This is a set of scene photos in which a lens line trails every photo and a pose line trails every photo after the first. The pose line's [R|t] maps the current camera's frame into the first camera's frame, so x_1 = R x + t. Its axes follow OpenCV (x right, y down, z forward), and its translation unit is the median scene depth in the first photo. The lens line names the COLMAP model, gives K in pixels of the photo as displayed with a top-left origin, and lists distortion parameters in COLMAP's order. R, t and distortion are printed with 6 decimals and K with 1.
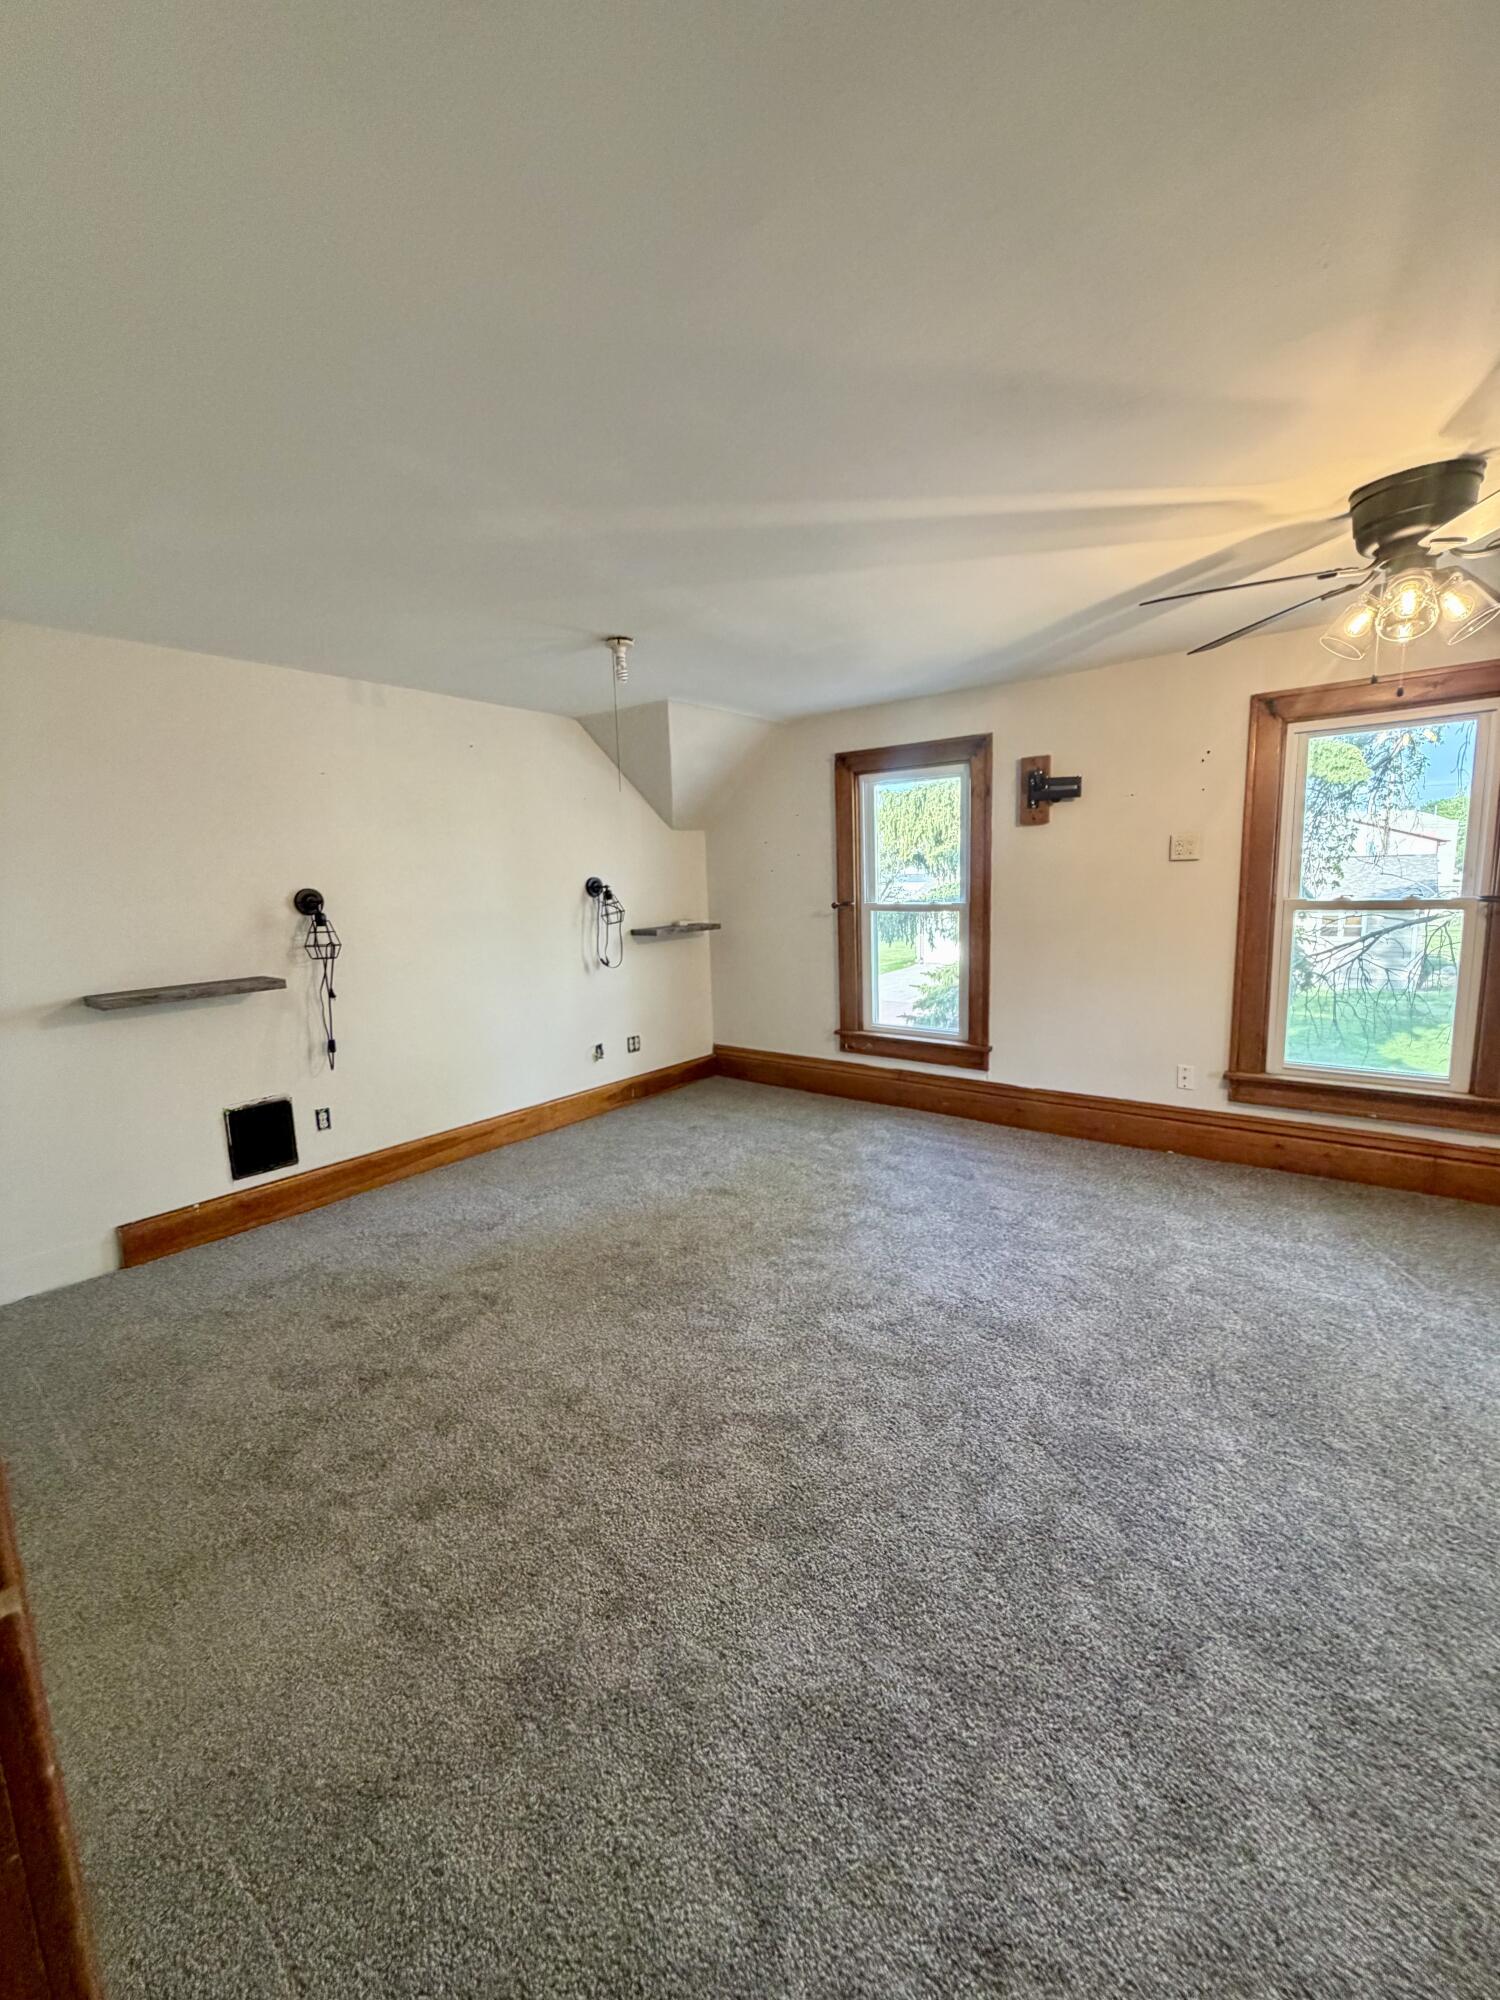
lens RADIAL K [[799.0, 0, 747.2], [0, 799.0, 997.4], [0, 0, 1]] dist [0.001030, 0.000469]
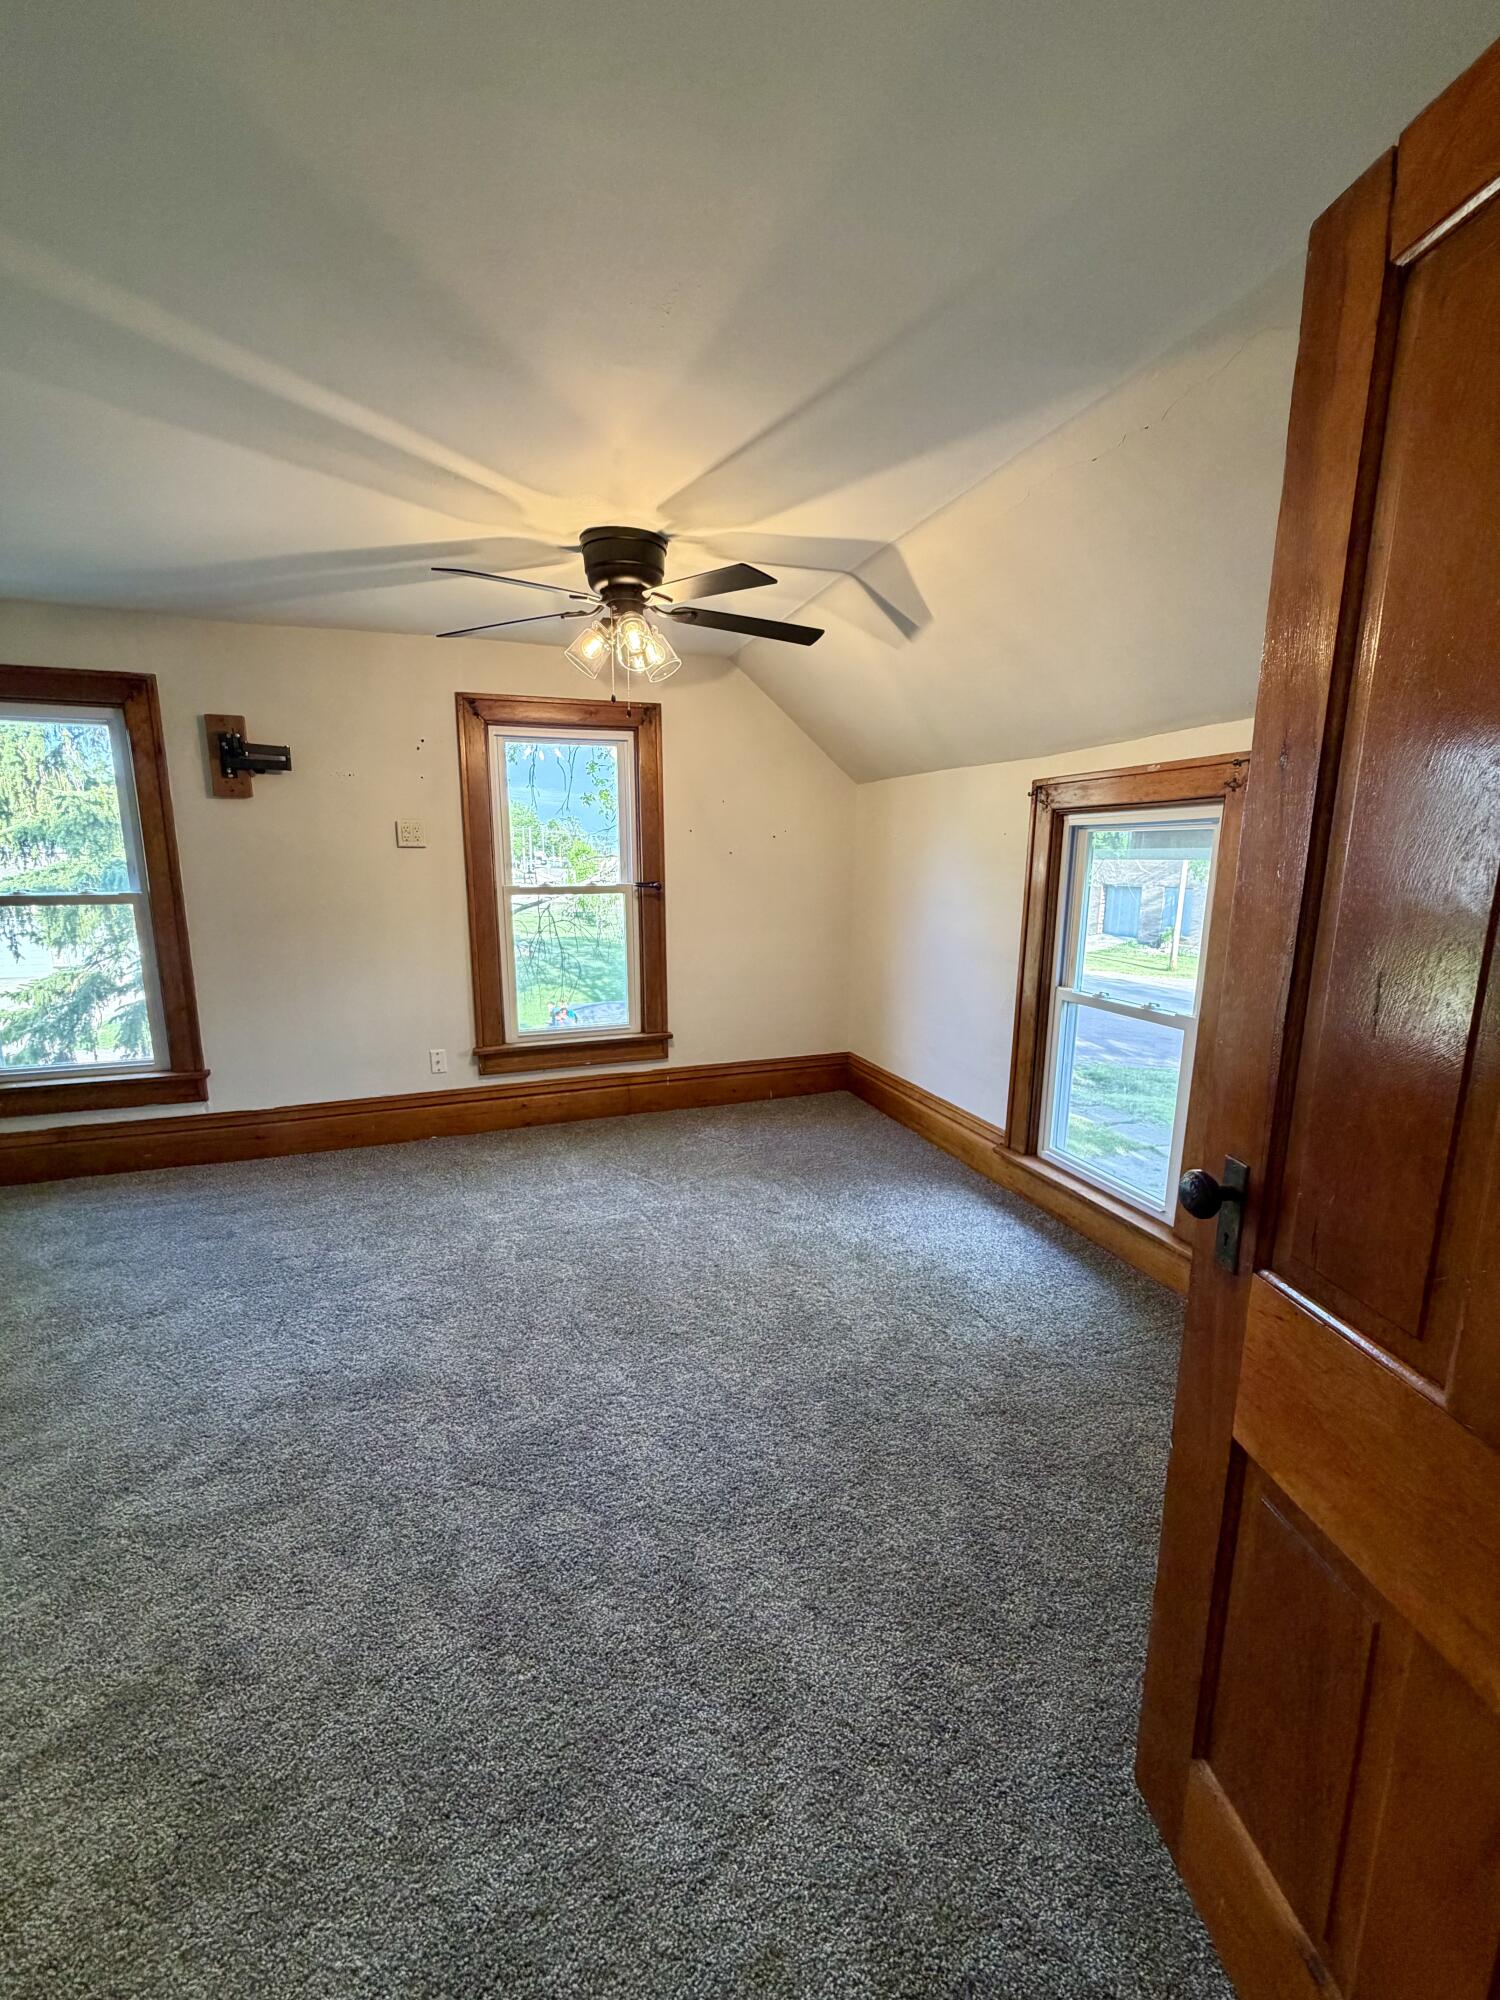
lens RADIAL K [[799.0, 0, 747.2], [0, 799.0, 997.4], [0, 0, 1]] dist [0.001030, 0.000469]
pose [[0.527675, -0.119863, 0.840947, -0.108793], [0.110549, 0.991265, 0.071921, -0.012975], [-0.842222, 0.055015, 0.536316, 0.143230]]
